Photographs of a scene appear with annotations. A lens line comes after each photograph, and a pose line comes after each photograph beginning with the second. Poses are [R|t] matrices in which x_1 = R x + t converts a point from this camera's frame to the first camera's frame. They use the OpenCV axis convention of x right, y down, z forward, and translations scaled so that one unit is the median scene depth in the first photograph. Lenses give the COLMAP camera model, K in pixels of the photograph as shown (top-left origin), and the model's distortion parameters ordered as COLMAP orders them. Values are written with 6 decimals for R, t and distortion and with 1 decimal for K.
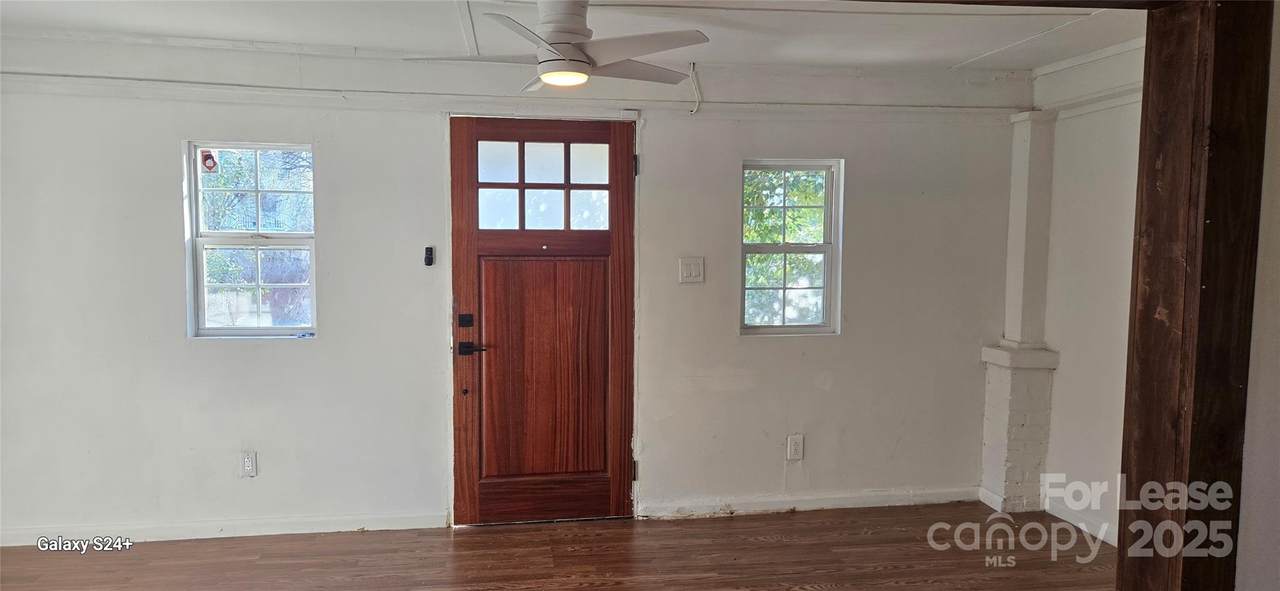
lens RADIAL K [[873.0, 0, 627.1], [0, 873.0, 293.9], [0, 0, 1]] dist [0.098052, 0.000258]
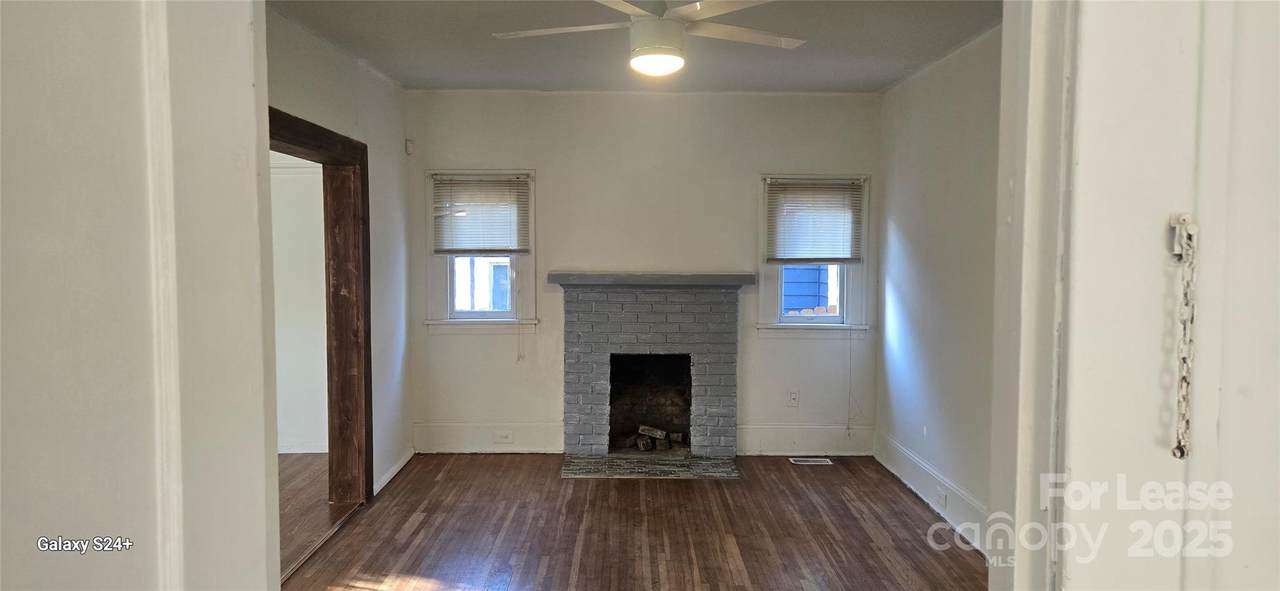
lens RADIAL K [[813.0, 0, 640.0], [0, 813.0, 295.5], [0, 0, 1]] dist [0.137302, 0.000129]
pose [[0.151682, -0.061479, 0.986515, -0.709196], [0.068027, 0.996347, 0.051632, -0.013932], [-0.986086, 0.059278, 0.155311, -0.065175]]
